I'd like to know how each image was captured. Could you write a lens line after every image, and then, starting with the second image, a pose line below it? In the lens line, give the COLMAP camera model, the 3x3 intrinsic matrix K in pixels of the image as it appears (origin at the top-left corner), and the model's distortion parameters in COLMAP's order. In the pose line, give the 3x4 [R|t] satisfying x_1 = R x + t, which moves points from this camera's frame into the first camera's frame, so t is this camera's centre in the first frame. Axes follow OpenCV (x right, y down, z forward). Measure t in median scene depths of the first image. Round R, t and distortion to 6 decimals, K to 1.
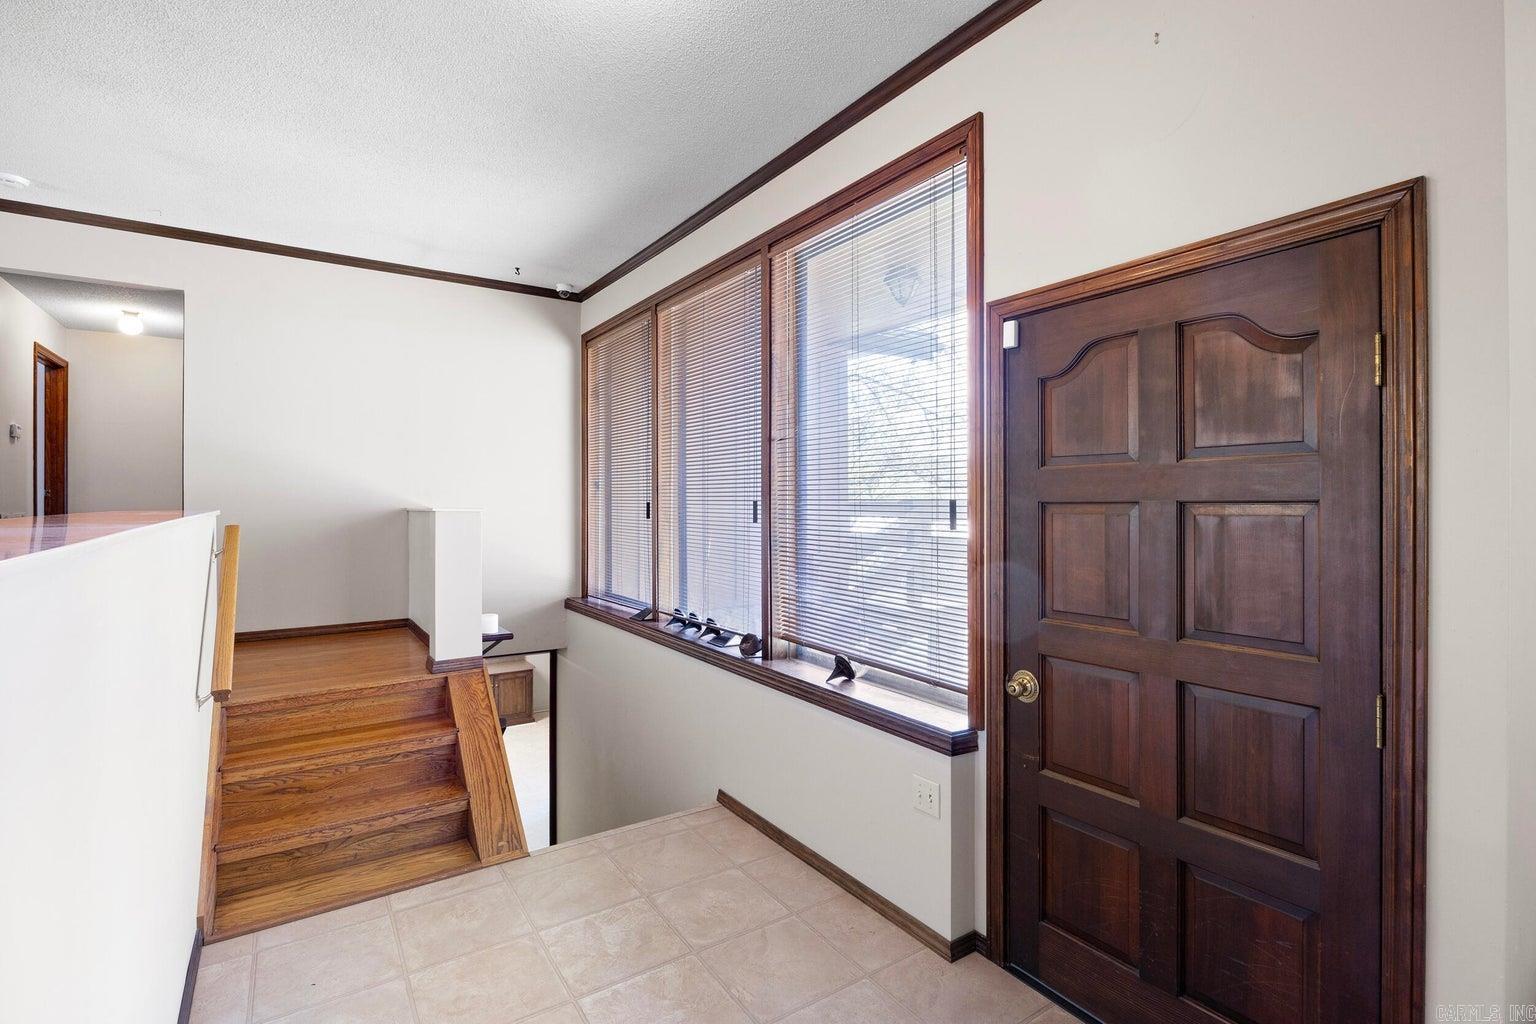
lens RADIAL K [[714.5, 0, 790.1], [0, 714.5, 503.9], [0, 0, 1]] dist [-0.021352, 0.000140]
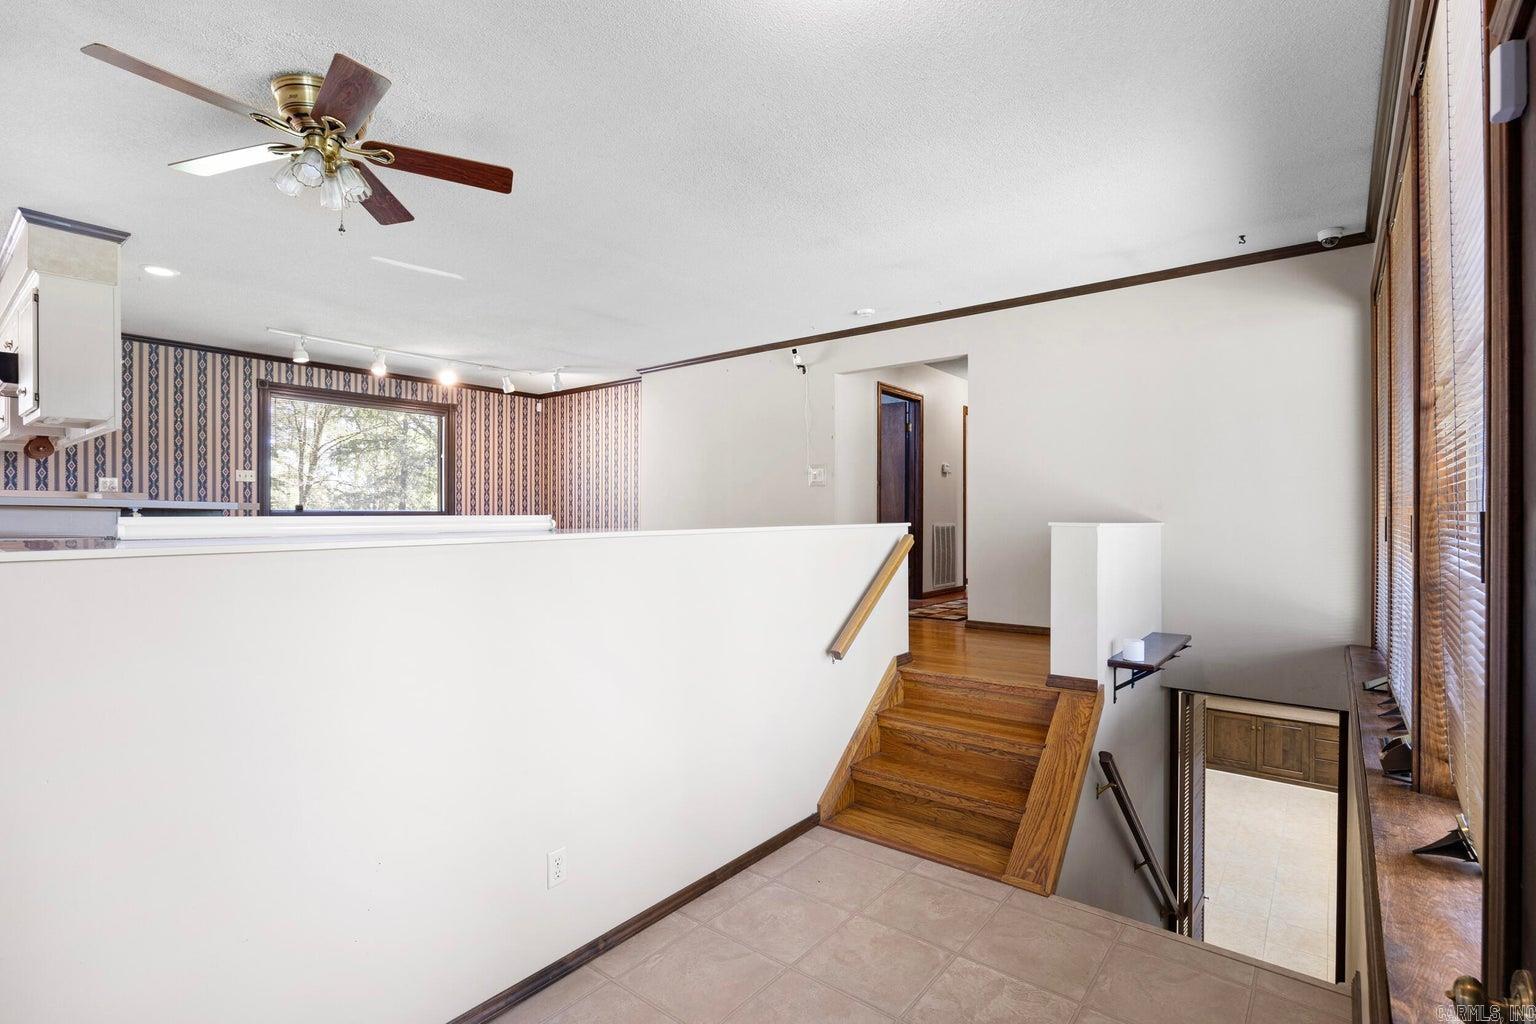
lens RADIAL K [[713.9, 0, 768.0], [0, 713.9, 512.0], [0, 0, 1]] dist [-0.007110, -0.000187]
pose [[0.276353, -0.005609, -0.961040, 0.420804], [-0.000565, 0.999982, -0.005999, -0.004582], [0.961056, 0.002201, 0.276345, 0.376117]]
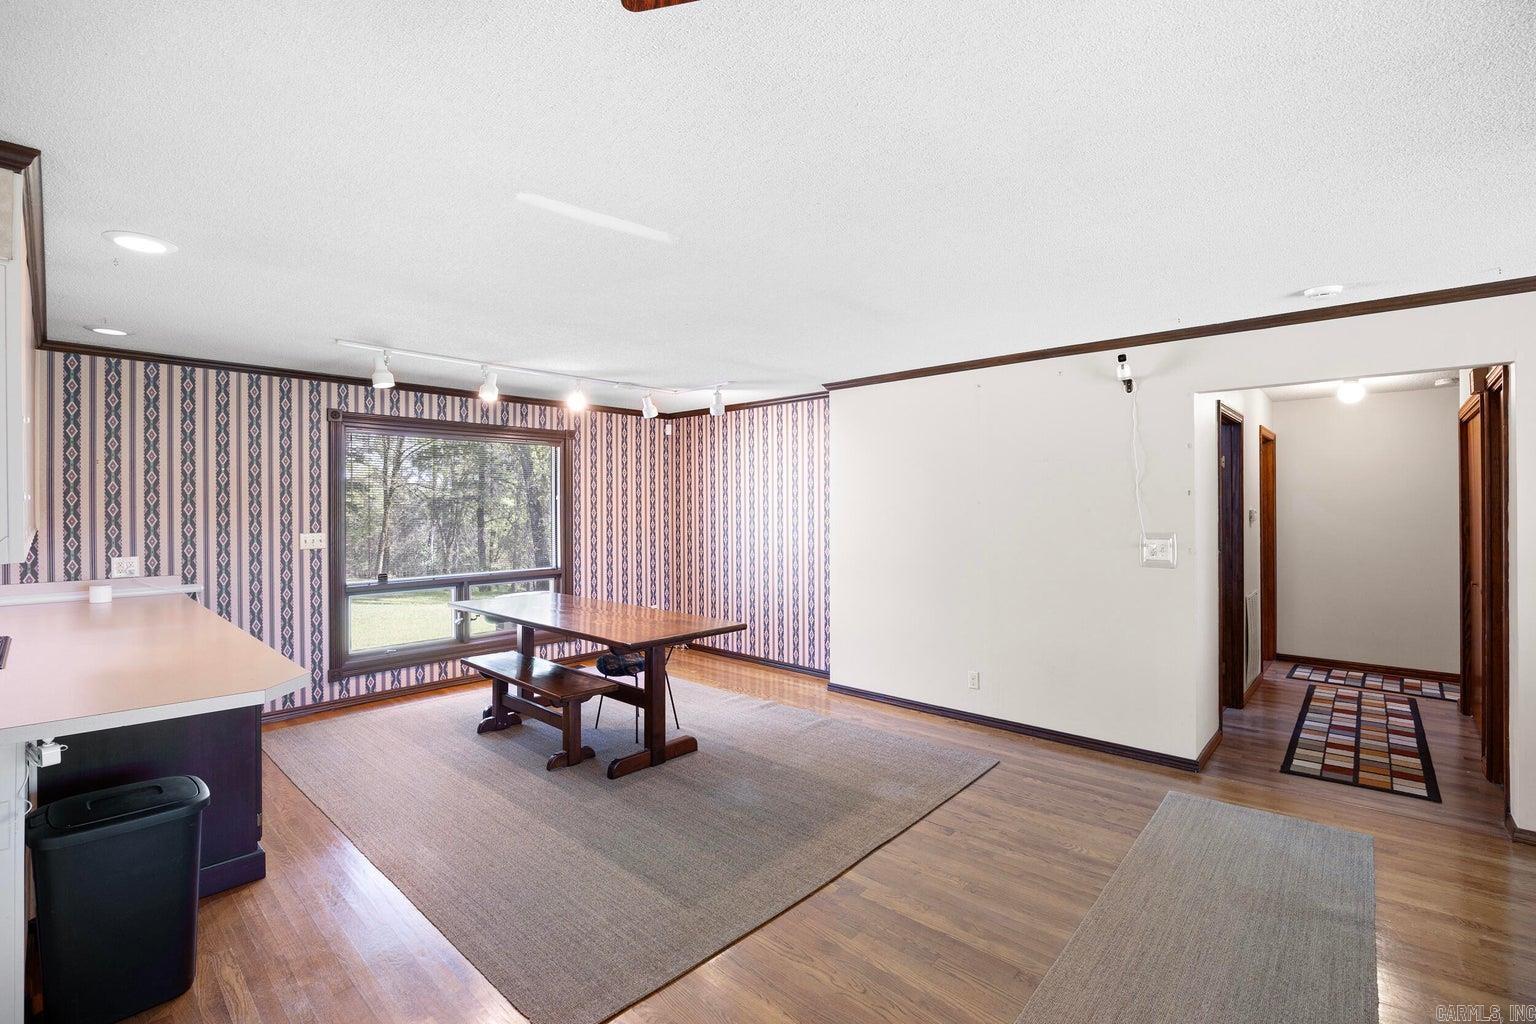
lens RADIAL K [[679.5, 0, 762.4], [0, 679.5, 501.2], [0, 0, 1]] dist [-0.015907, 0.000368]
pose [[0.206308, -0.008492, -0.978450, -0.467964], [0.005066, 0.999958, -0.007610, -0.212798], [0.978474, -0.003387, 0.206342, 0.101700]]
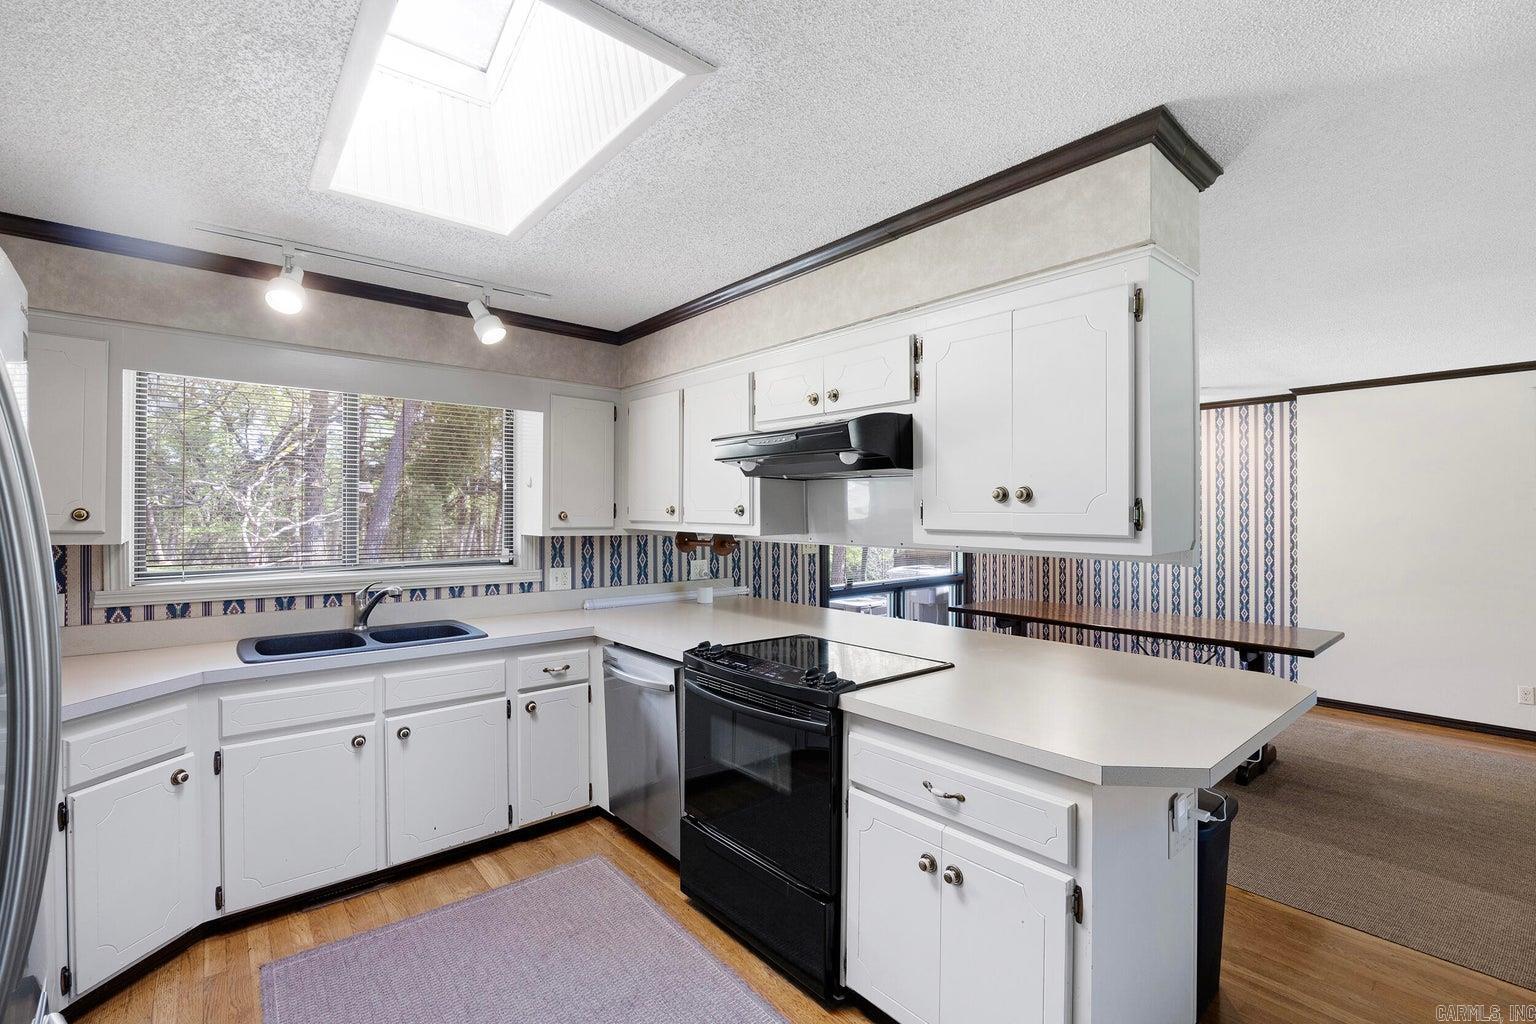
lens RADIAL K [[674.8, 0, 780.9], [0, 674.8, 509.3], [0, 0, 1]] dist [-0.017378, 0.000220]
pose [[0.098931, -0.008670, -0.995056, -0.602990], [0.003605, 0.999959, -0.008354, -0.213172], [0.995088, -0.002760, 0.098958, -0.857510]]
